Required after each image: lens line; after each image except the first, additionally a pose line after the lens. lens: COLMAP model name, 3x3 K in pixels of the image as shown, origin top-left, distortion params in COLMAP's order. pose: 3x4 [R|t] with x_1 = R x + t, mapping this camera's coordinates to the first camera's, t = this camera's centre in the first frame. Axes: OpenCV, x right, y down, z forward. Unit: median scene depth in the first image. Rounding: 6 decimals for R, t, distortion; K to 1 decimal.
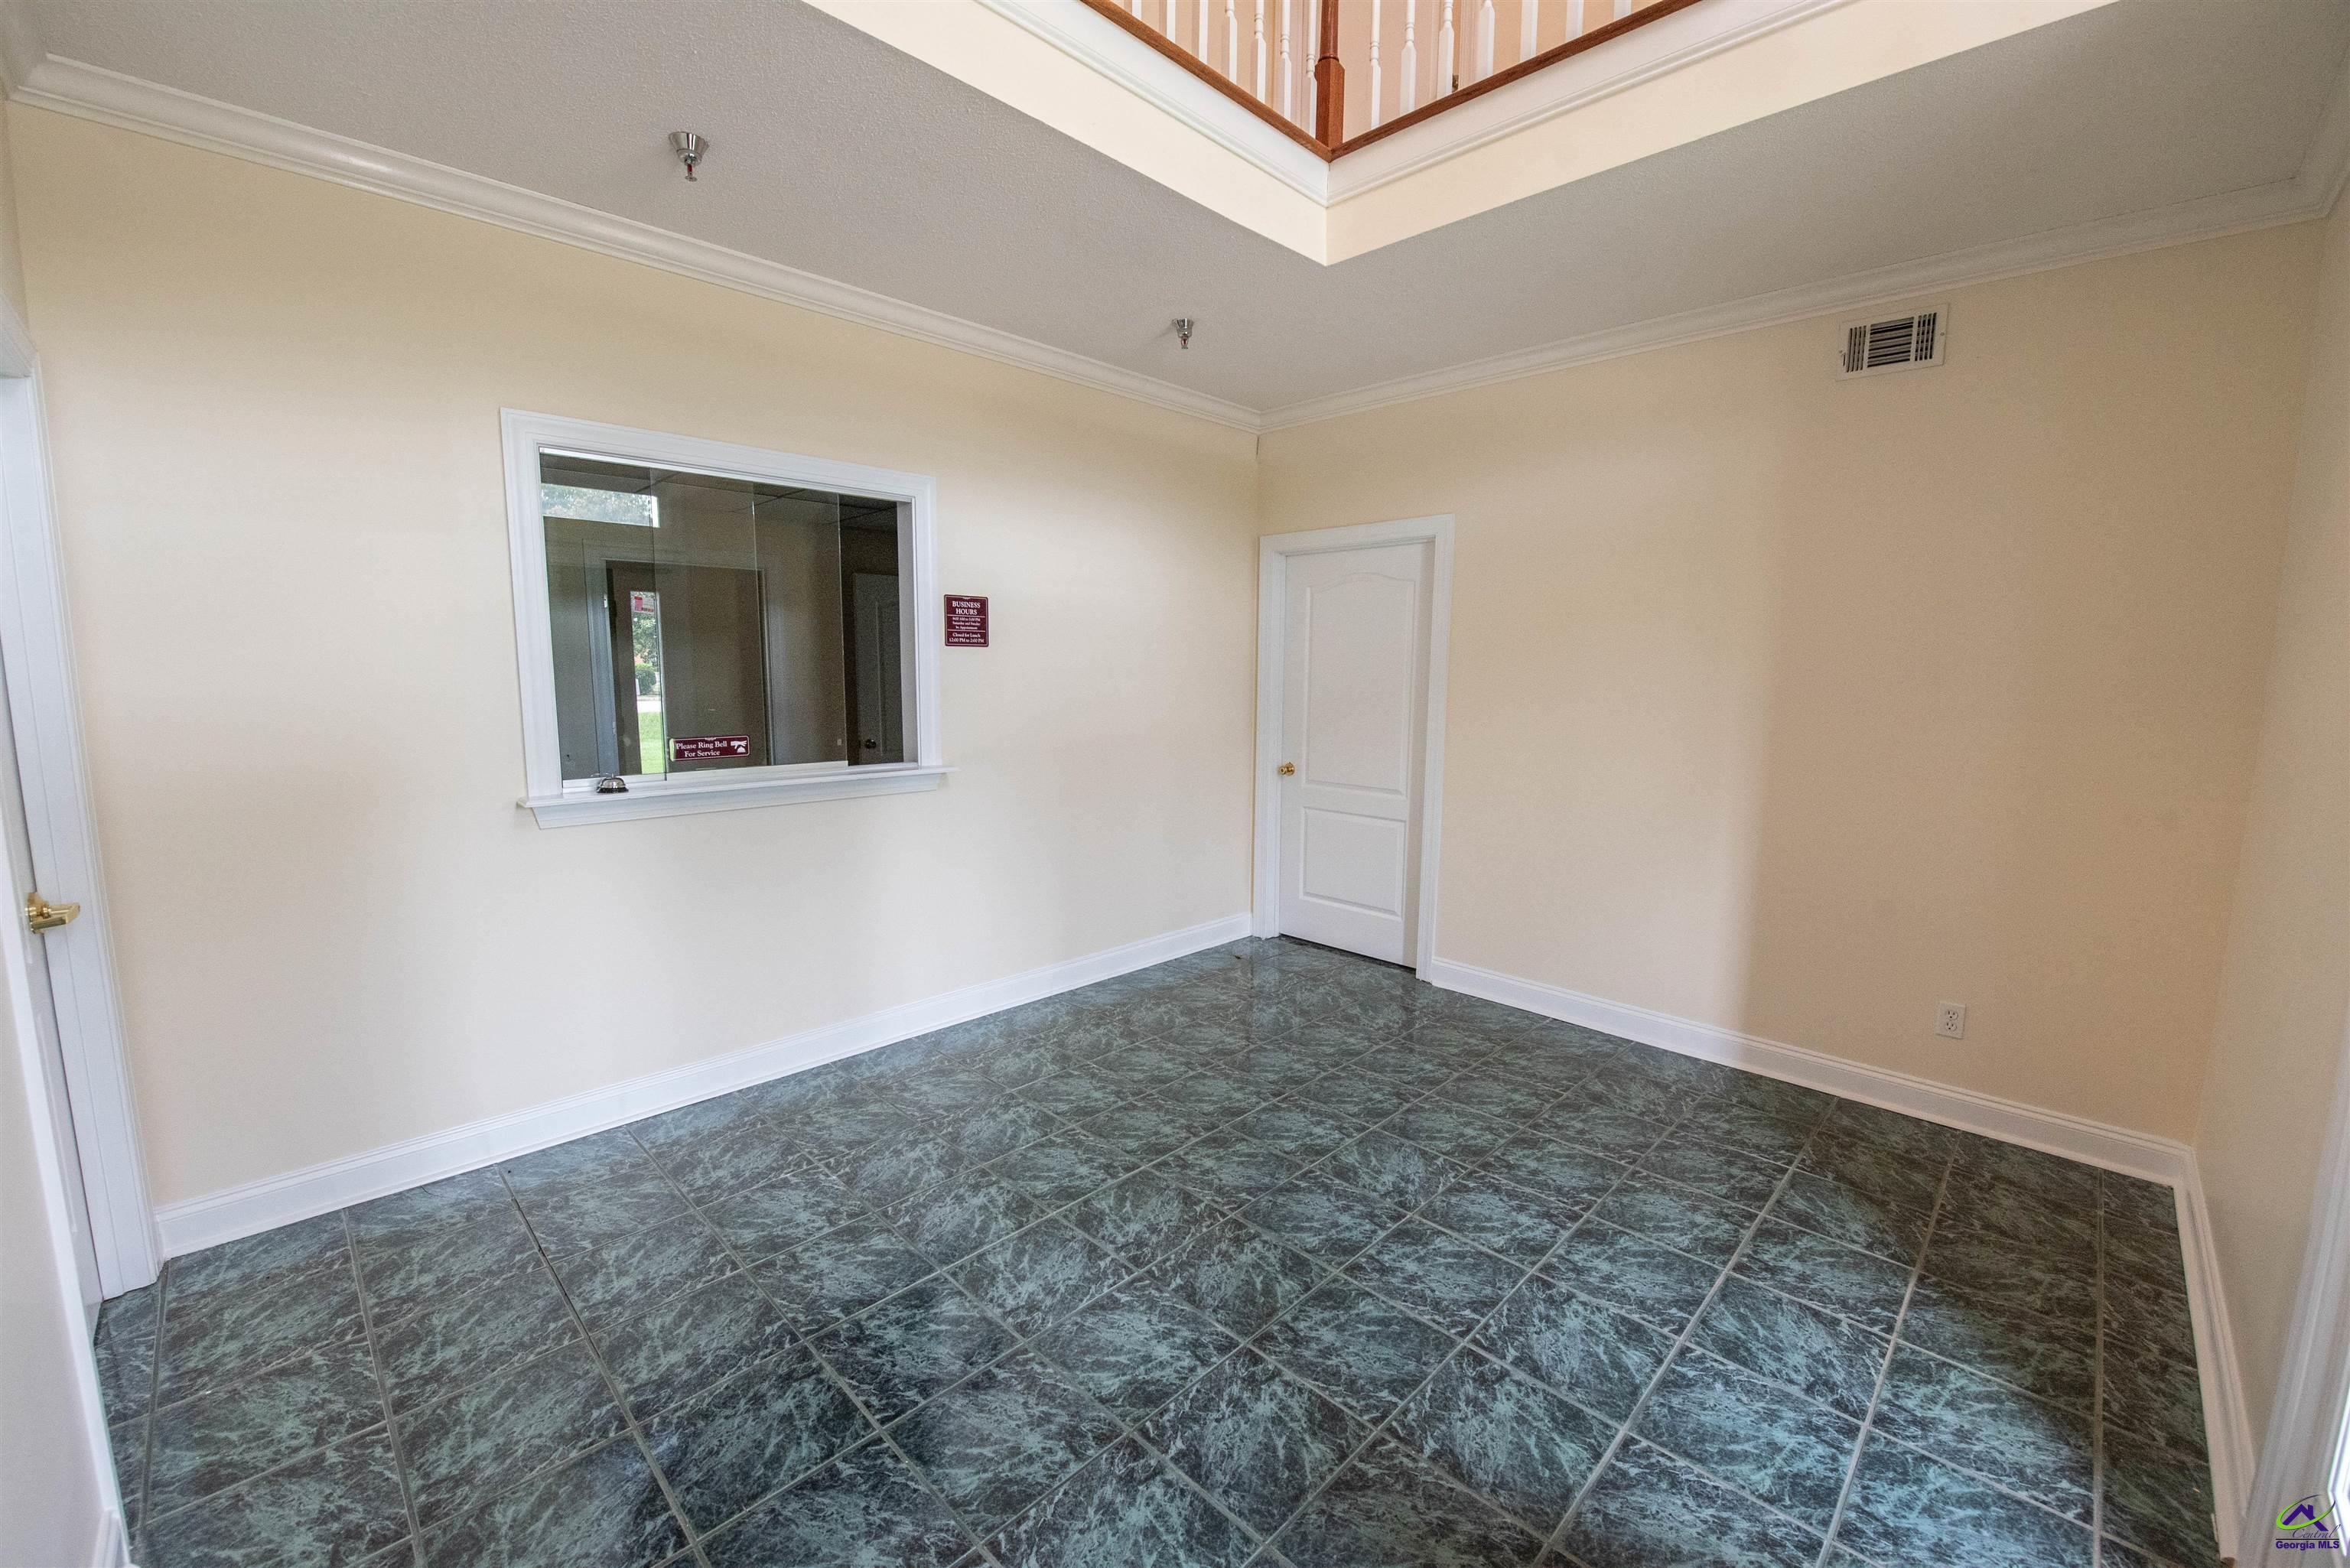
lens RADIAL K [[944.7, 0, 1178.2], [0, 944.7, 796.4], [0, 0, 1]] dist [-0.013928, -0.000606]
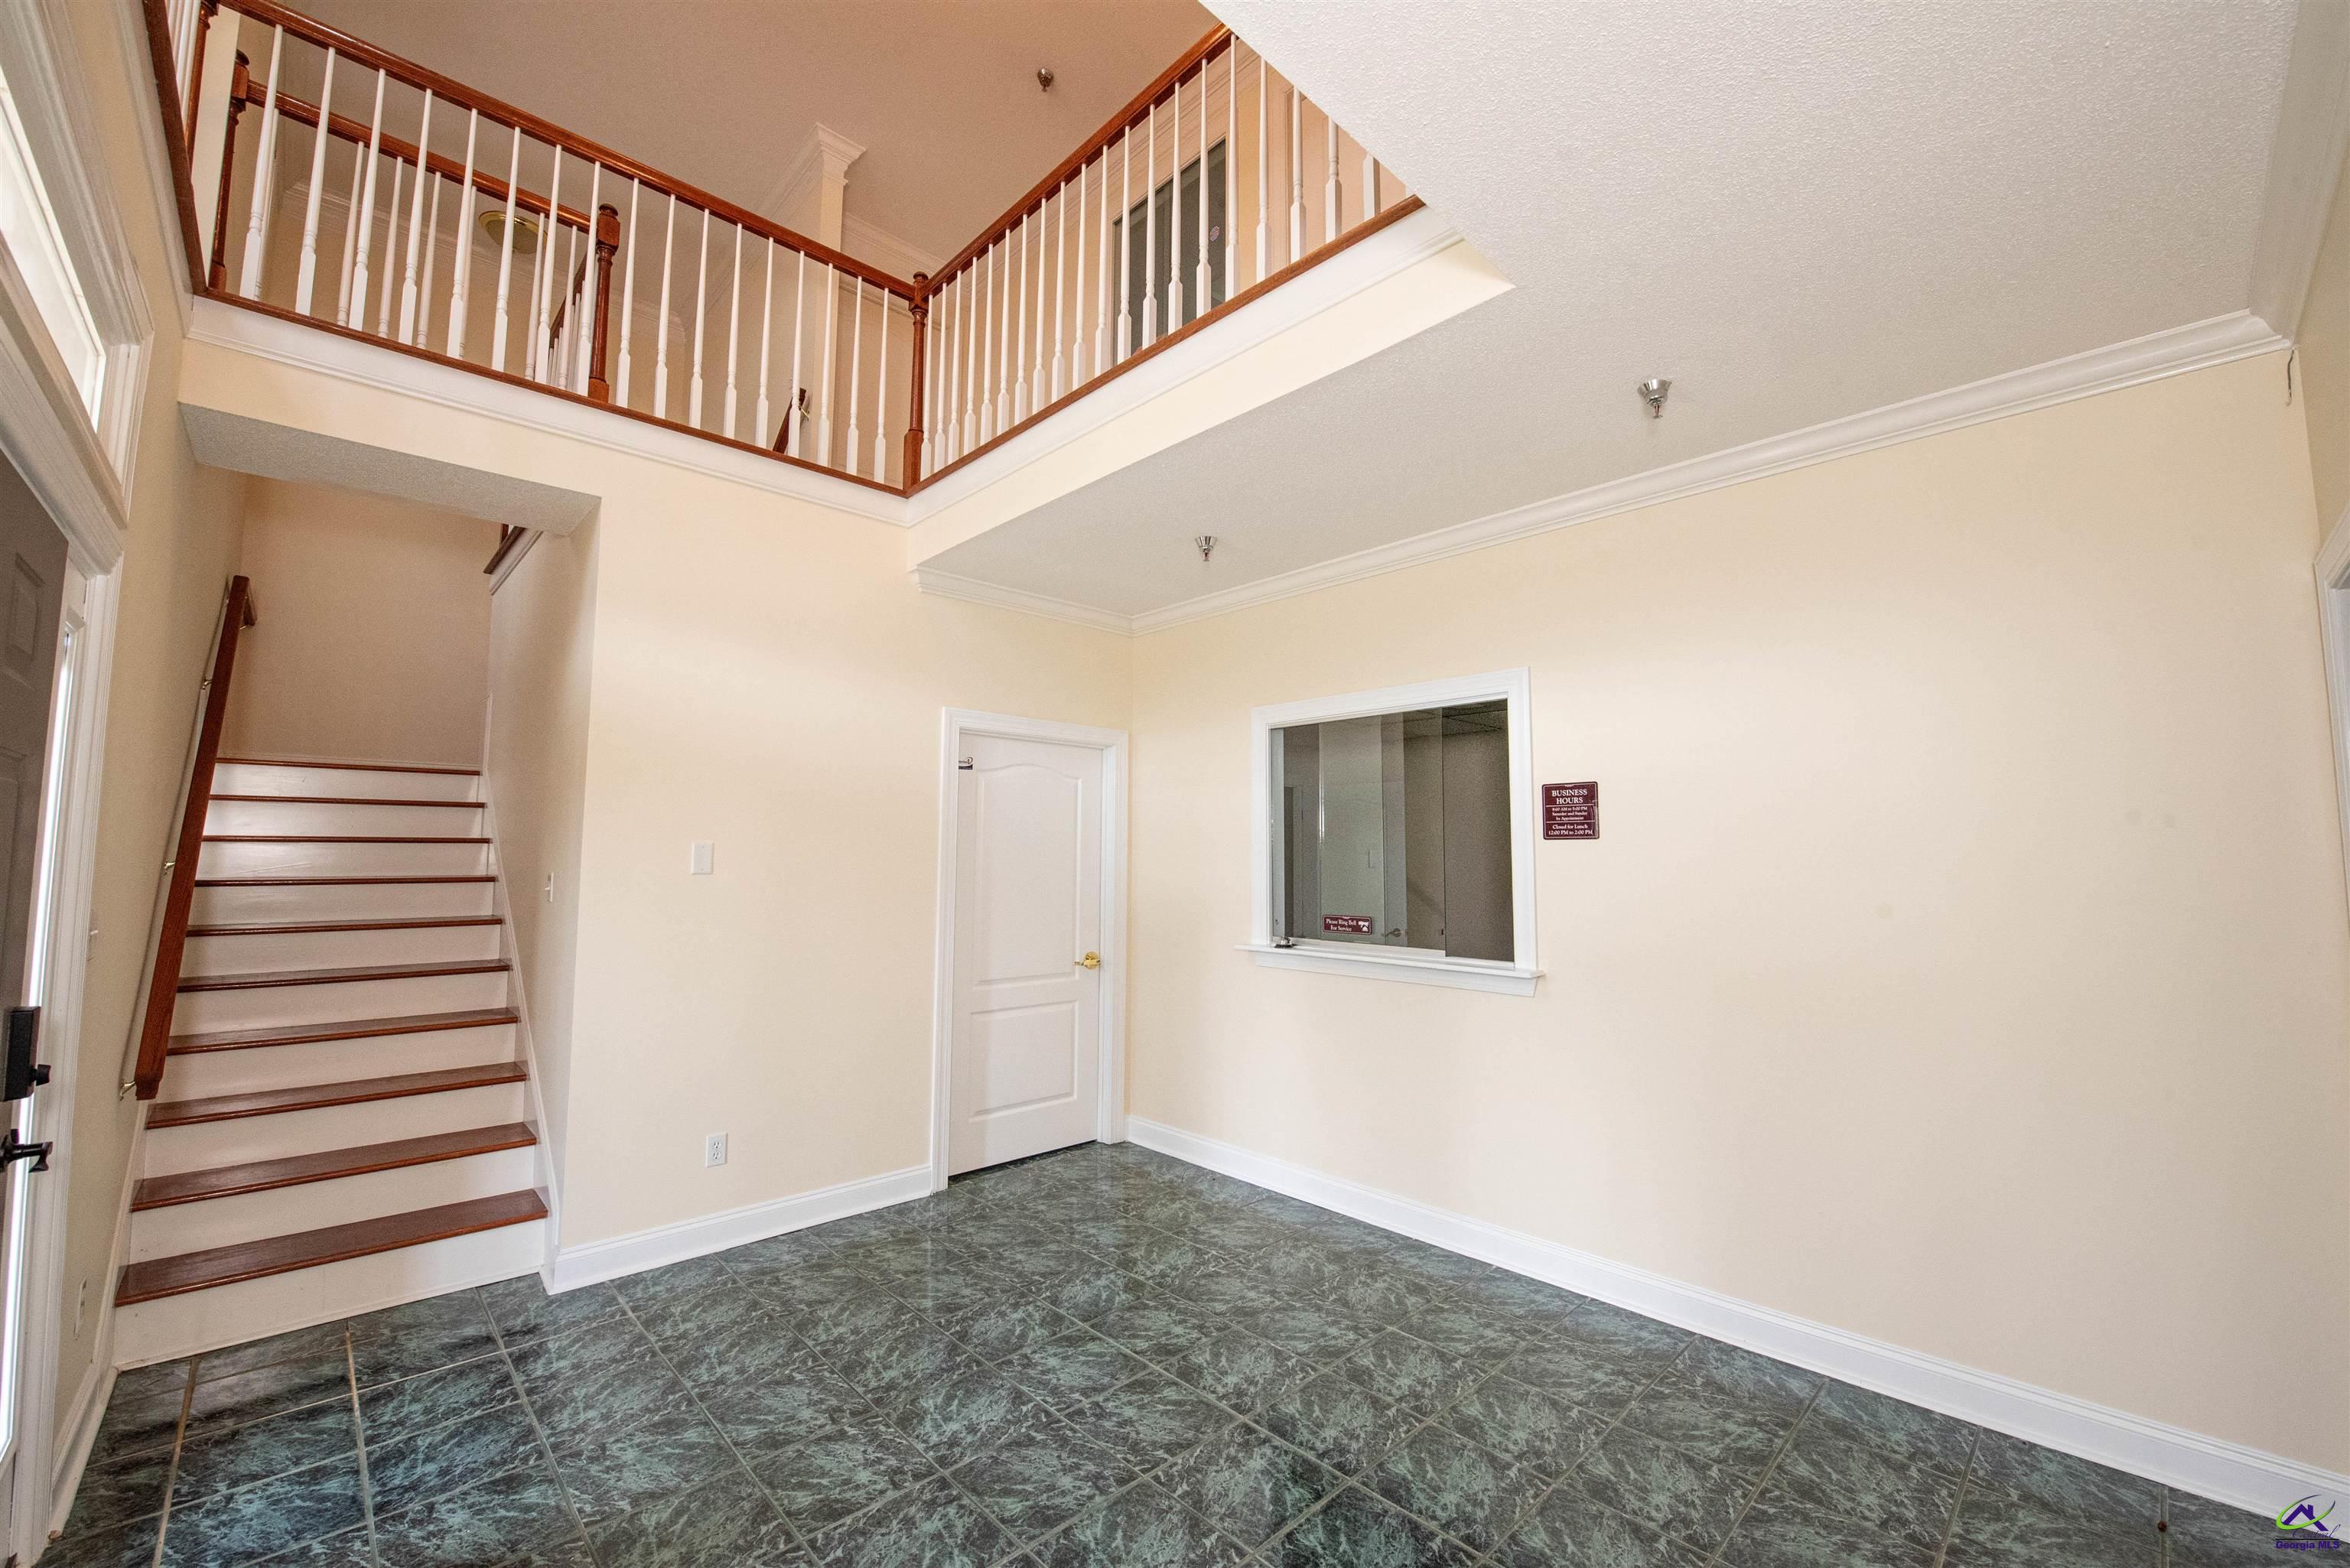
lens RADIAL K [[944.7, 0, 1178.2], [0, 944.7, 796.4], [0, 0, 1]] dist [-0.013928, -0.000606]
pose [[-0.041840, -0.074263, -0.996361, 0.798805], [-0.138556, 0.988029, -0.067824, -0.105484], [0.989470, 0.135214, -0.051629, 0.809907]]
